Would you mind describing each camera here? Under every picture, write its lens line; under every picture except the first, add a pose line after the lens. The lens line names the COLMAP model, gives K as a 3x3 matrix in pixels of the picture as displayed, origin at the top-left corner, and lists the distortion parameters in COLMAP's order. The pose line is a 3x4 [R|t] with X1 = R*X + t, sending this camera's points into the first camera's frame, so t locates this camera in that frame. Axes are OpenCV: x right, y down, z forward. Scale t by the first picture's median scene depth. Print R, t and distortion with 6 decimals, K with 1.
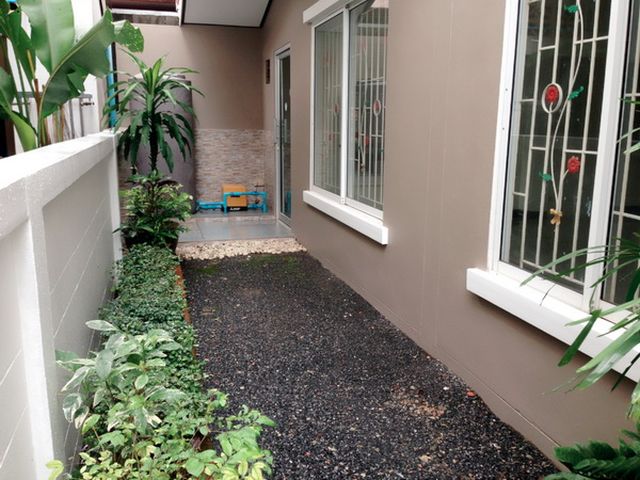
lens RADIAL K [[595.5, 0, 320.3], [0, 595.5, 239.5], [0, 0, 1]] dist [0.068530, 0.000000]
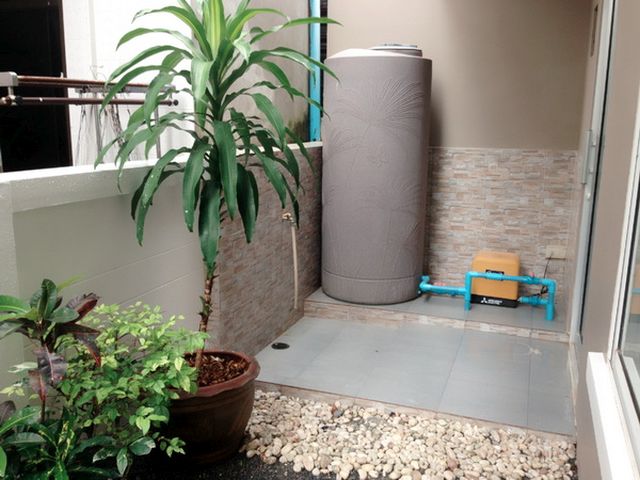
lens RADIAL K [[595.5, 0, 320.2], [0, 595.5, 240.3], [0, 0, 1]] dist [0.068530, 0.000000]
pose [[0.814540, 0.120443, -0.567466, 0.025494], [-0.121574, 0.991928, 0.036027, -0.101818], [0.567225, 0.039644, 0.822608, 0.466785]]
